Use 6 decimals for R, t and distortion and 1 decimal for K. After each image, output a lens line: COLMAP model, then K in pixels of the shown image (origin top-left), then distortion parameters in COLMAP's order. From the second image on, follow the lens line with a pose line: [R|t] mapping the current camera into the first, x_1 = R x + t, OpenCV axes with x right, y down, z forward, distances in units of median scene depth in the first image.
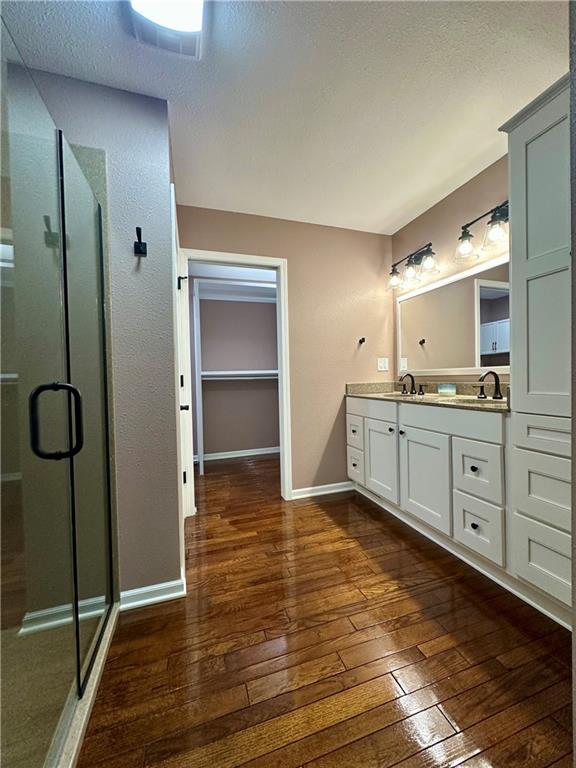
lens RADIAL K [[305.2, 0, 293.9], [0, 305.2, 383.8], [0, 0, 1]] dist [-0.003947, 0.000561]
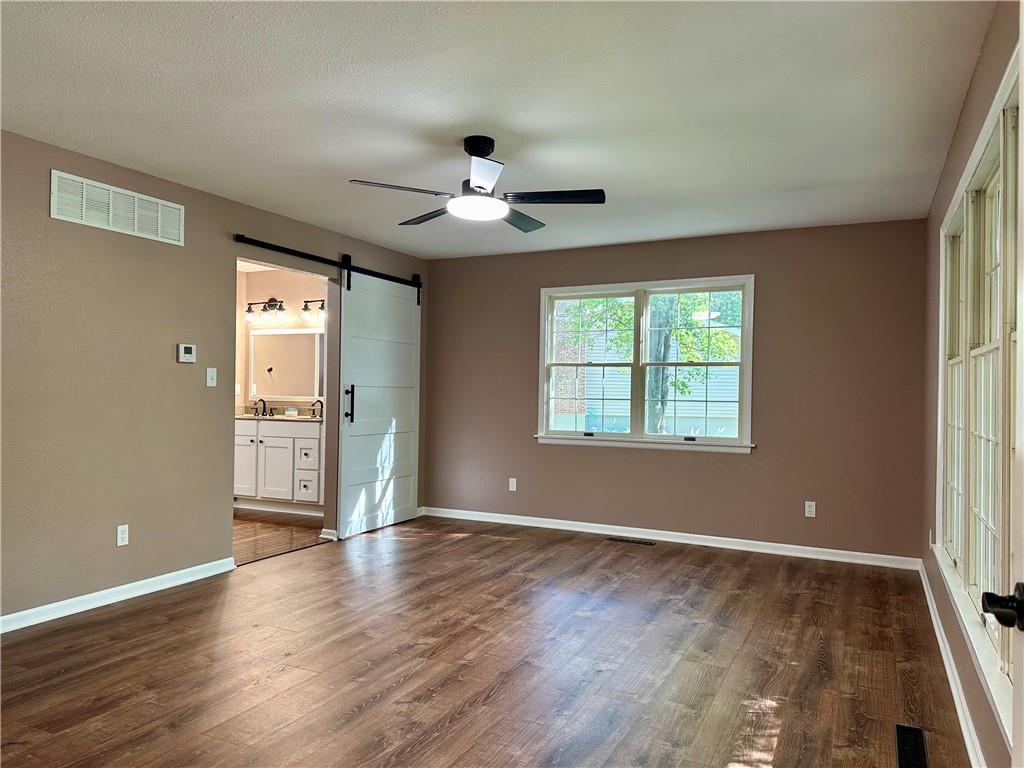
lens RADIAL K [[719.6, 0, 515.3], [0, 719.6, 387.0], [0, 0, 1]] dist [0.032841, -0.023469]
pose [[0.709585, 0.037905, 0.703599, -1.140203], [-0.013103, 0.999089, -0.040610, 0.027817], [-0.704498, 0.019597, 0.709436, -2.142714]]
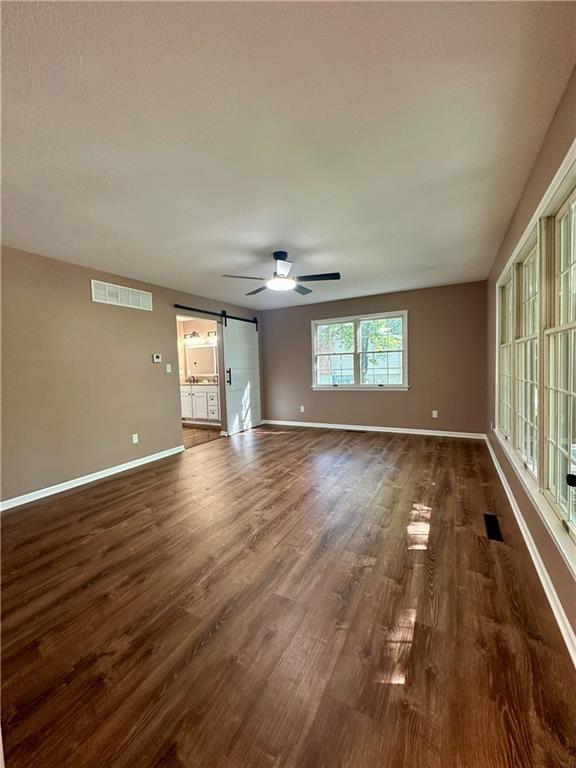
lens RADIAL K [[305.2, 0, 291.1], [0, 305.2, 380.8], [0, 0, 1]] dist [-0.003947, 0.000561]
pose [[0.733190, -0.032214, 0.679260, -1.059137], [0.032865, 0.999389, 0.011922, 0.010412], [-0.679229, 0.013583, 0.733801, -2.054560]]
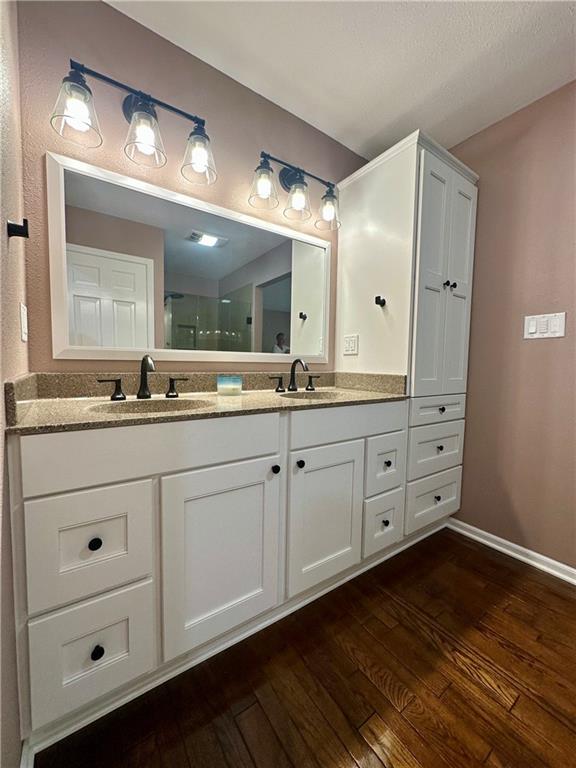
lens RADIAL K [[305.2, 0, 288.1], [0, 305.2, 385.1], [0, 0, 1]] dist [-0.003947, 0.000561]
pose [[-0.273424, -0.041094, 0.961015, -0.161034], [0.013537, 0.998824, 0.046563, -0.007477], [-0.961798, 0.025741, -0.272546, 1.140032]]
